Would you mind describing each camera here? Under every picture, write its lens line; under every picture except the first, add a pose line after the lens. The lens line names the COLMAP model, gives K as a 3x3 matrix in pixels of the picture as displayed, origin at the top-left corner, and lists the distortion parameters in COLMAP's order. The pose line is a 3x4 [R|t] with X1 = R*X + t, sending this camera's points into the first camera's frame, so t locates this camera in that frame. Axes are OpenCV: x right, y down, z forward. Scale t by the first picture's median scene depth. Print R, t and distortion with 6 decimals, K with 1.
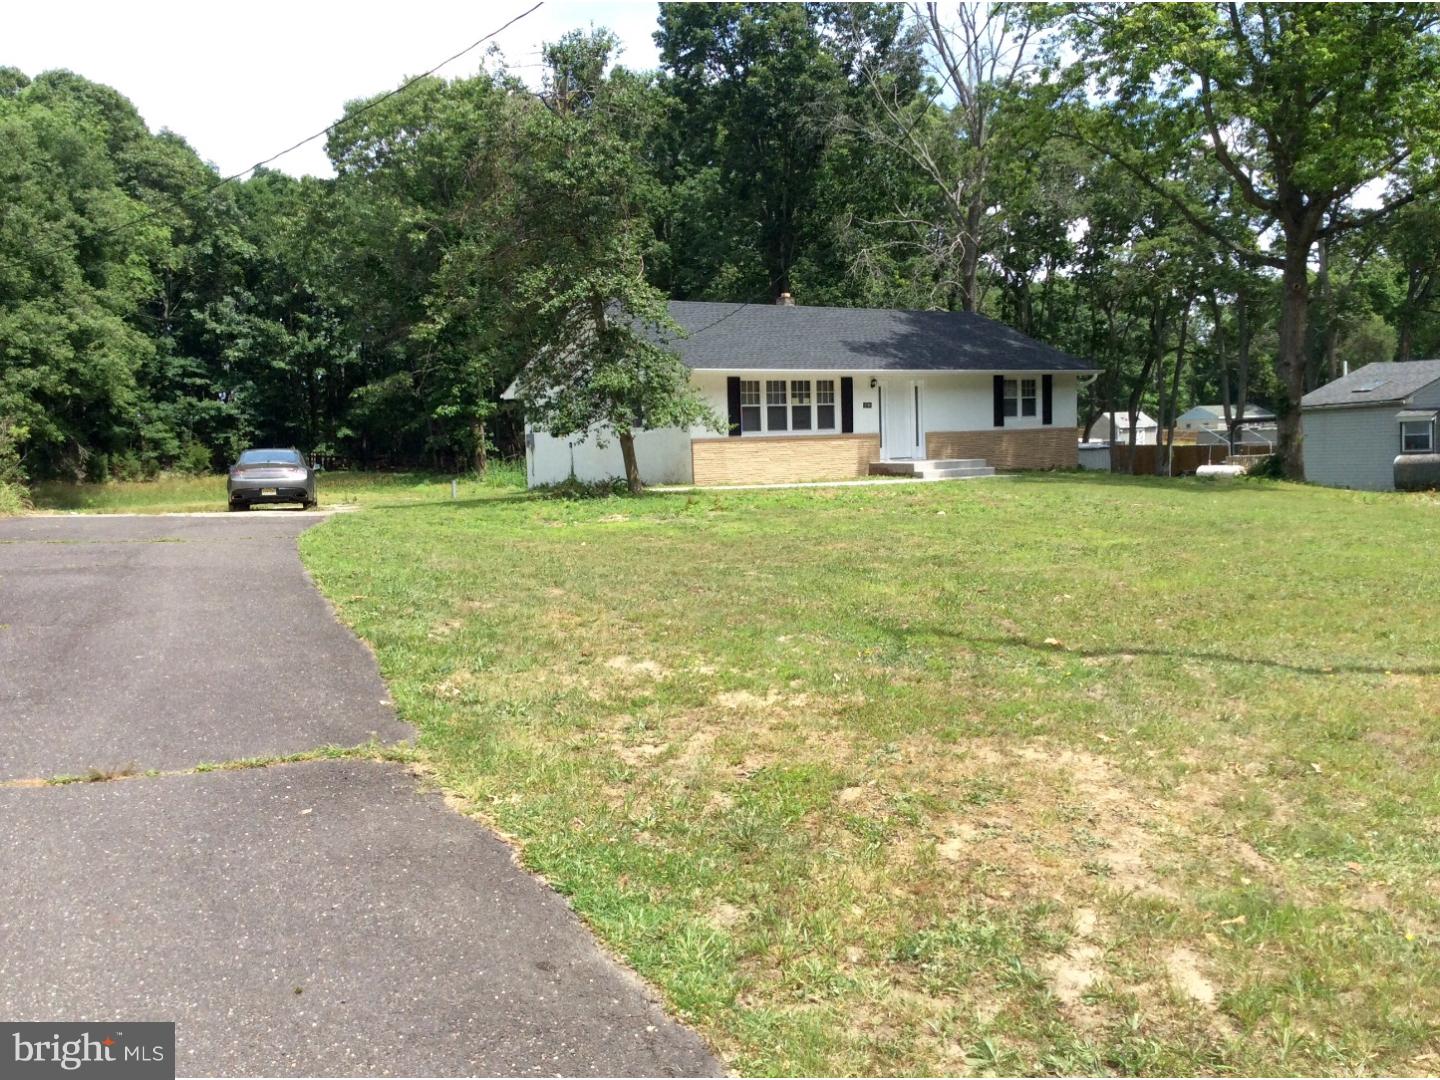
lens RADIAL K [[1308.5, 0, 722.1], [0, 1308.5, 548.4], [0, 0, 1]] dist [0.127161, -0.235472]
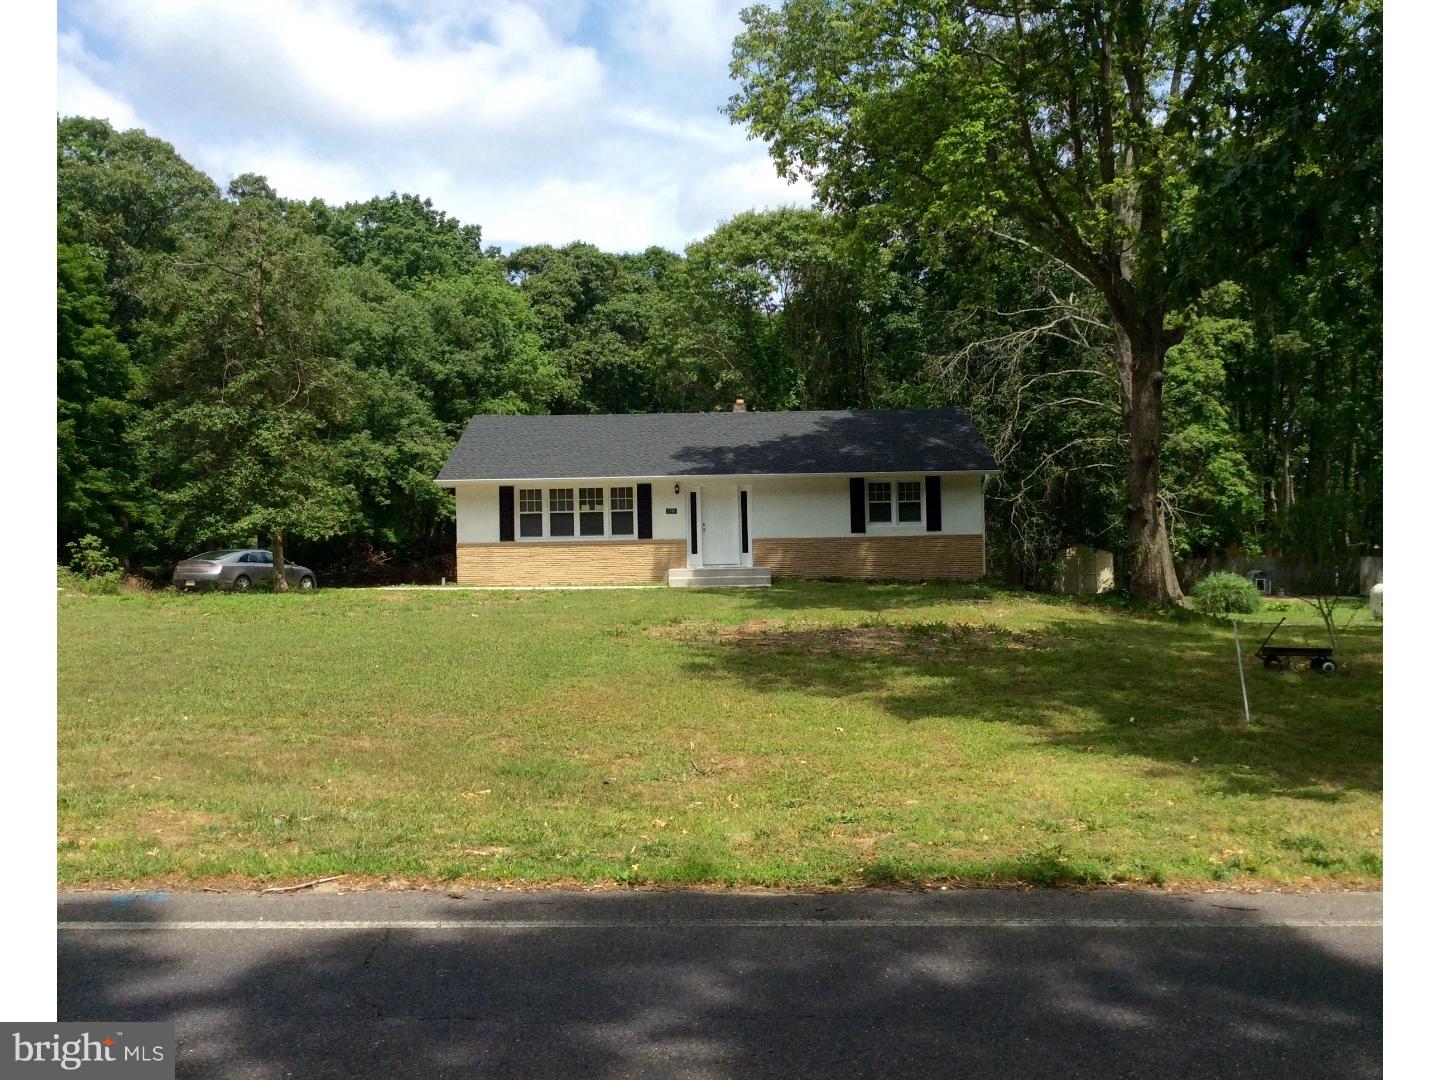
lens RADIAL K [[1308.5, 0, 722.1], [0, 1308.5, 548.4], [0, 0, 1]] dist [0.127161, -0.235472]
pose [[0.810412, 0.011452, -0.585748, 0.389055], [-0.054546, 0.996941, -0.055976, -0.014659], [0.583315, 0.077314, 0.808558, 0.118020]]
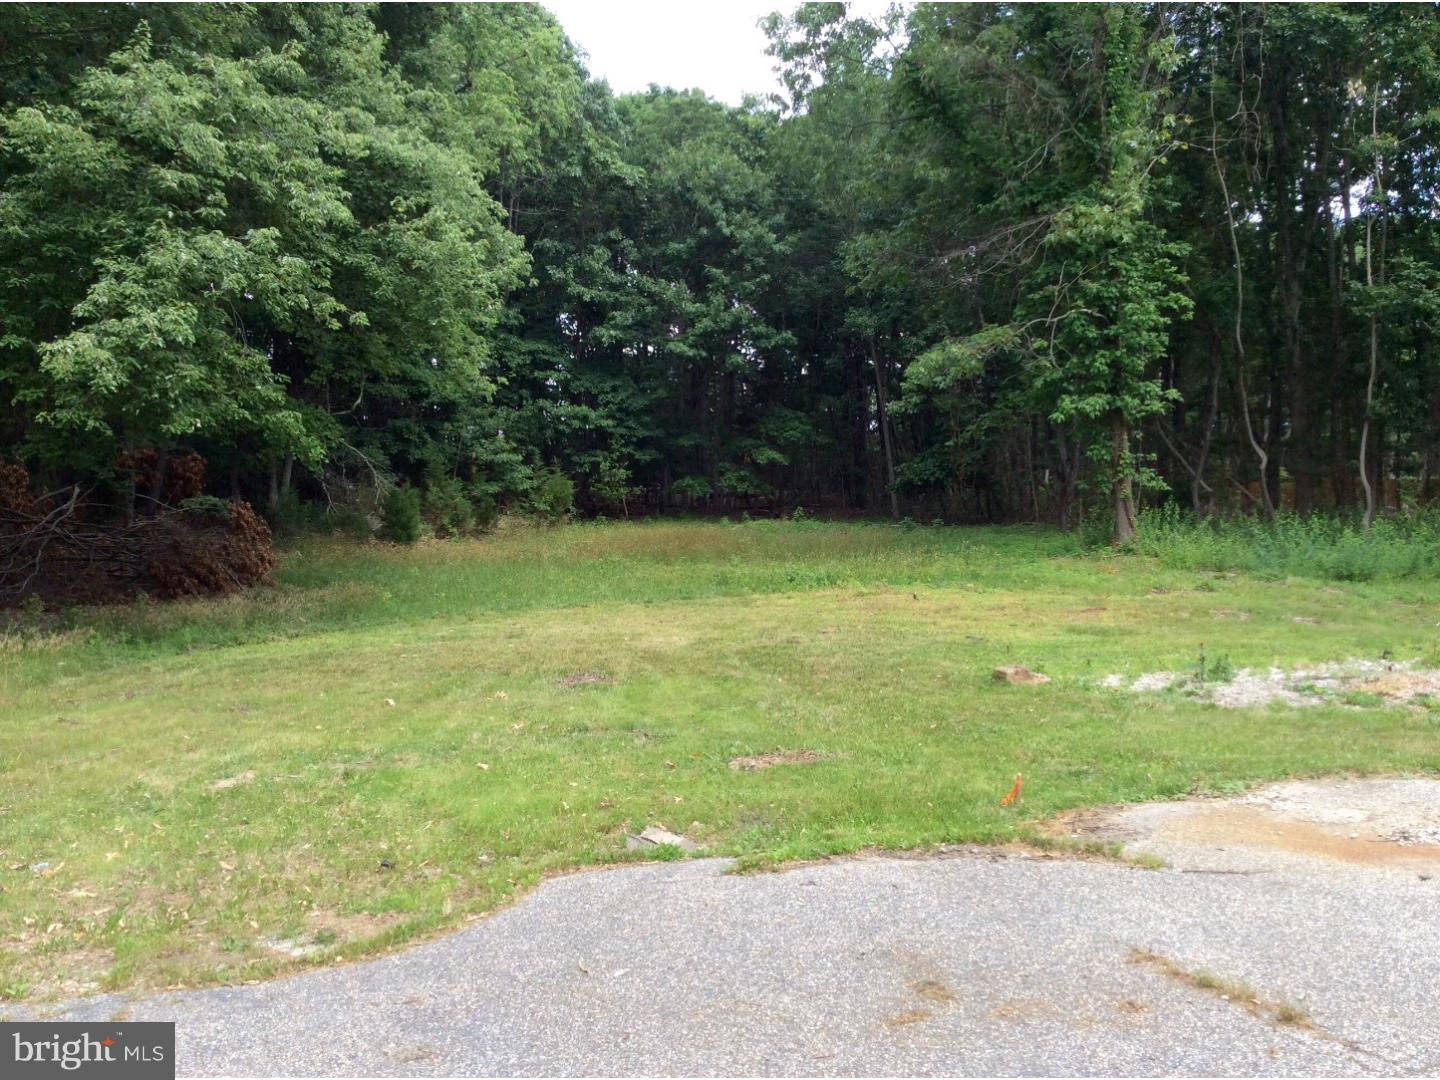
lens RADIAL K [[1308.5, 0, 722.1], [0, 1308.5, 548.4], [0, 0, 1]] dist [0.127161, -0.235472]
pose [[0.979391, 0.024129, -0.200528, -0.232663], [-0.029378, 0.999298, -0.023238, -0.037234], [0.199827, 0.028650, 0.979412, 0.495674]]
